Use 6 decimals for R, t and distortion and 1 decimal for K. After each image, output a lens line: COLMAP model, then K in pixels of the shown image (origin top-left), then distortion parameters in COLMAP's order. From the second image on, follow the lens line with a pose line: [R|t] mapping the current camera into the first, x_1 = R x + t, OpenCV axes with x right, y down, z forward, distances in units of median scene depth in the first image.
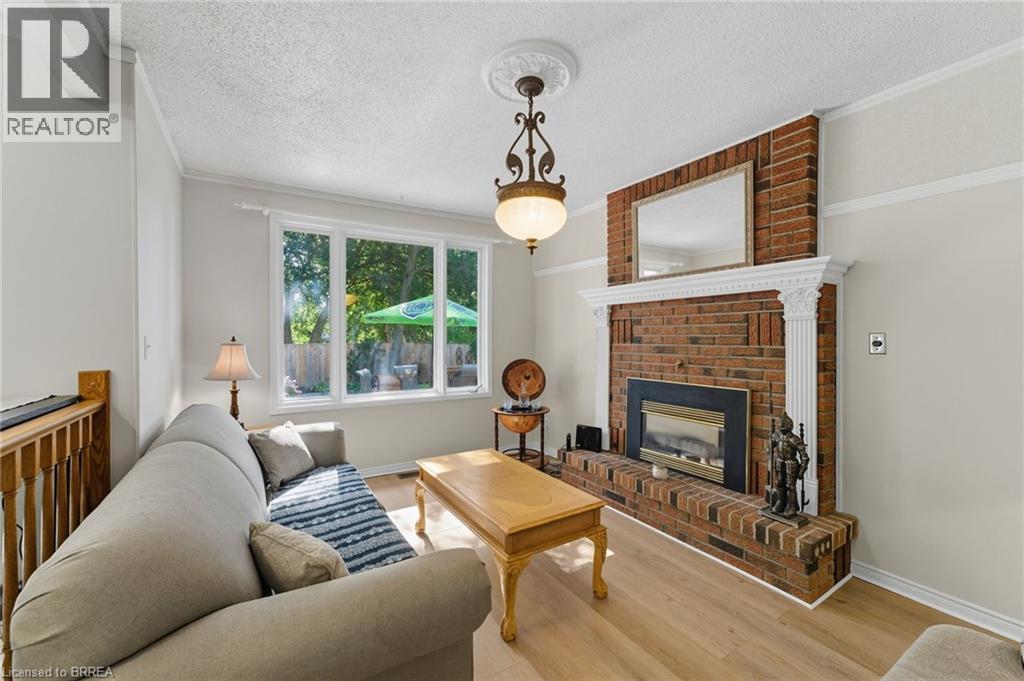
lens RADIAL K [[418.6, 0, 512.0], [0, 418.6, 340.5], [0, 0, 1]] dist [0.000336, 0.000112]
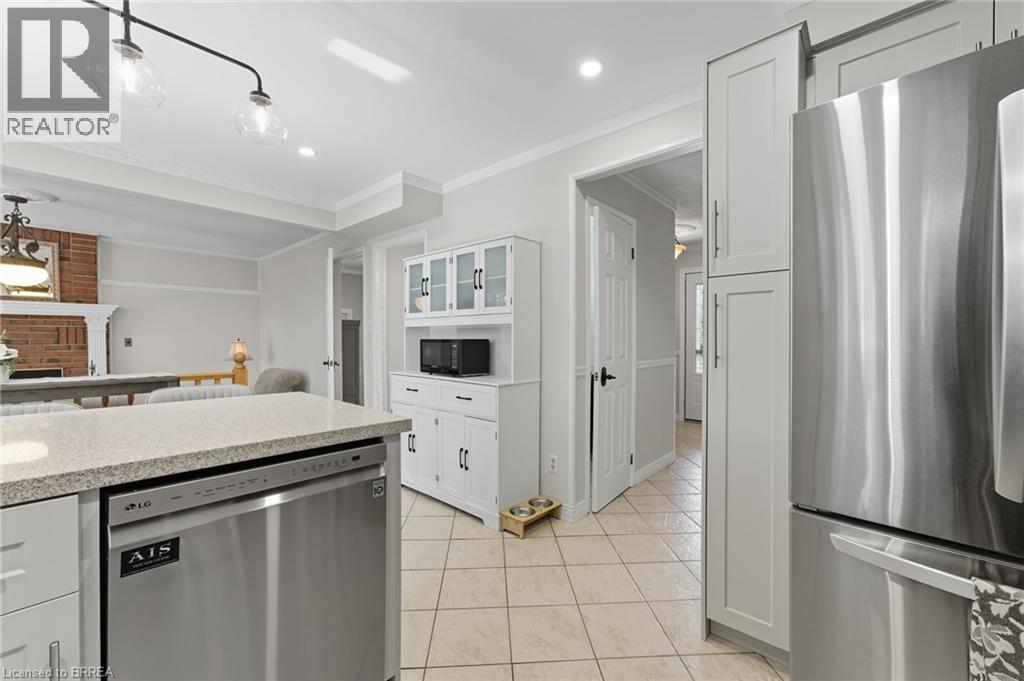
lens RADIAL K [[418.6, 0, 512.0], [0, 418.6, 340.5], [0, 0, 1]] dist [0.000336, 0.000112]
pose [[-0.266648, -0.006570, 0.963772, -1.849464], [0.007373, 0.999934, 0.008857, -0.006540], [-0.963766, 0.009467, -0.266581, -0.452282]]
